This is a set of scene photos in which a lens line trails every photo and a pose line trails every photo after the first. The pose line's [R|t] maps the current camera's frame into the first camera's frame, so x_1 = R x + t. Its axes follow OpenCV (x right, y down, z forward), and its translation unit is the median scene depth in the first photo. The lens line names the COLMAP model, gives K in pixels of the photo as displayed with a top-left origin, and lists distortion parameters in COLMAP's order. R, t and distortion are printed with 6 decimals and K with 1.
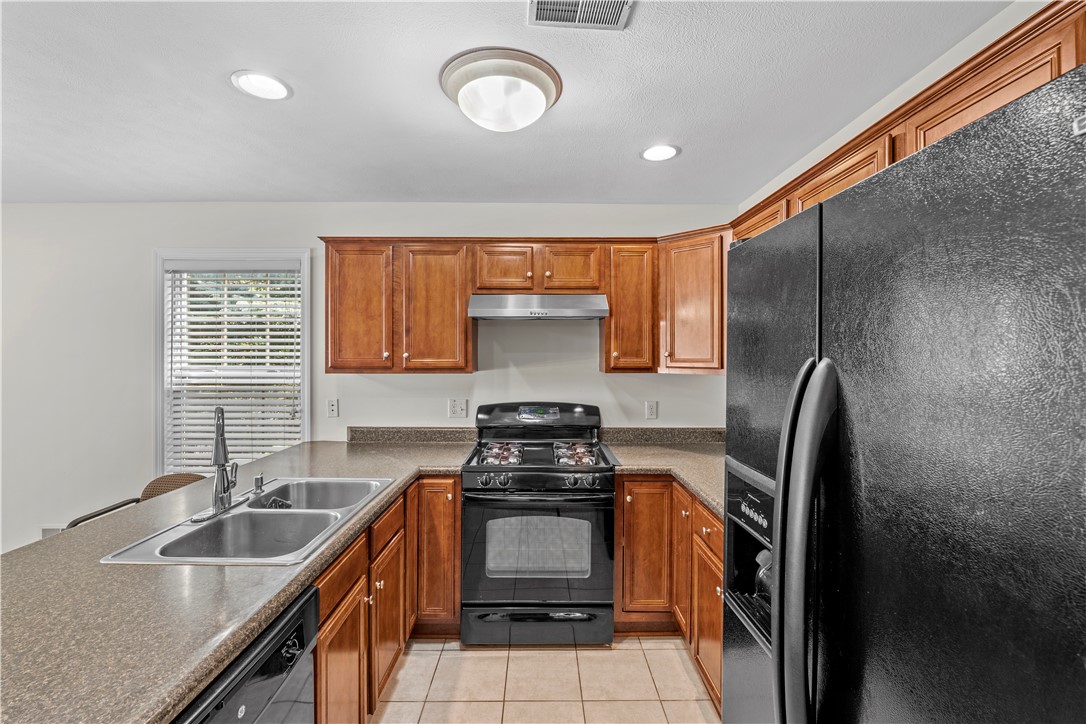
lens RADIAL K [[453.3, 0, 541.2], [0, 453.3, 352.6], [0, 0, 1]] dist [-0.002526, -0.000022]
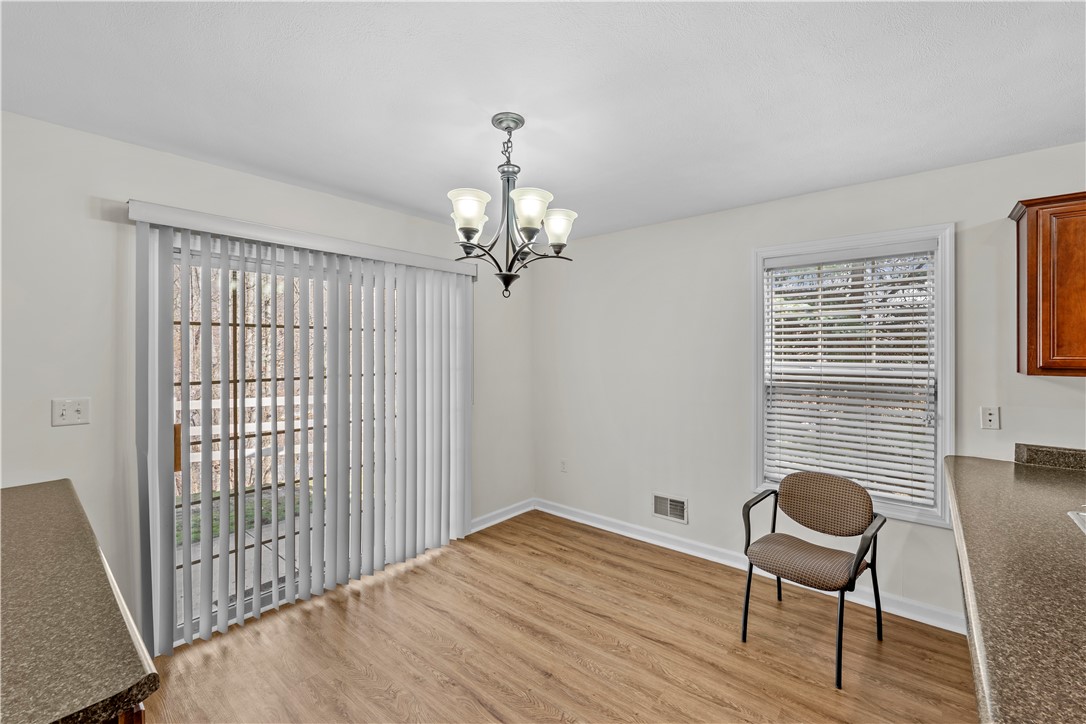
lens RADIAL K [[450.9, 0, 545.5], [0, 450.9, 351.4], [0, 0, 1]] dist [-0.010389, -0.000230]
pose [[0.762164, 0.002119, -0.647381, -0.614831], [0.002603, 0.999977, 0.006338, -0.001873], [0.647379, -0.006516, 0.762140, -0.121376]]
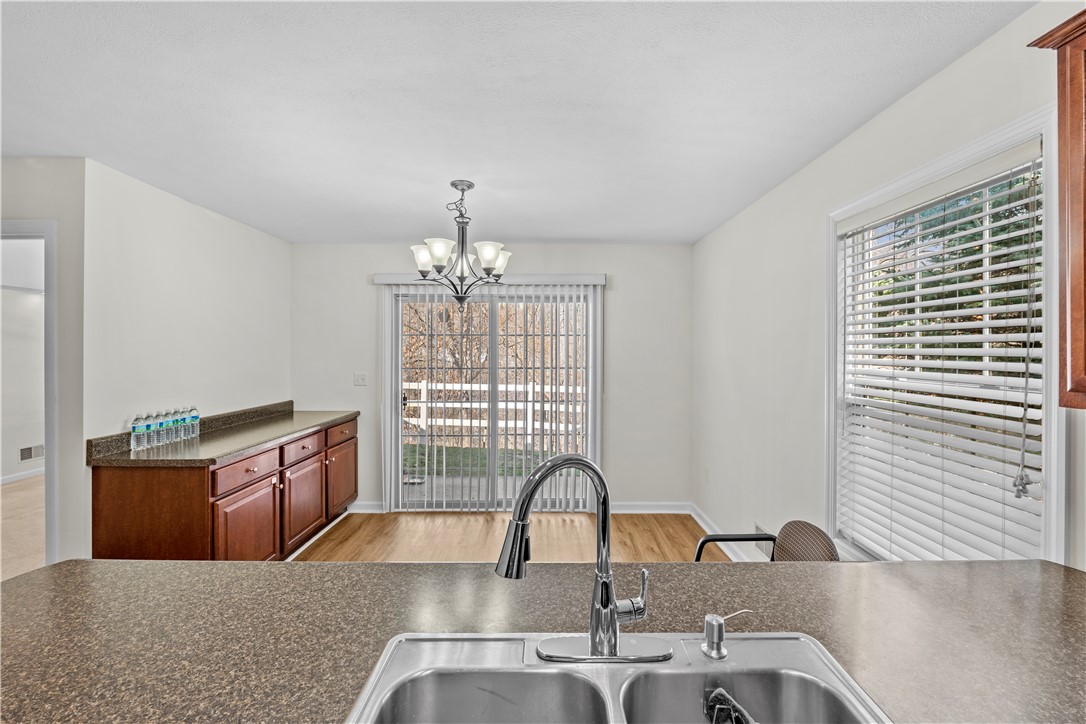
lens RADIAL K [[450.9, 0, 545.5], [0, 450.9, 351.4], [0, 0, 1]] dist [-0.010389, -0.000230]
pose [[0.000670, 0.005284, -0.999986, -0.120254], [0.001293, 0.999985, 0.005285, -0.001269], [0.999999, -0.001296, 0.000664, 0.588886]]
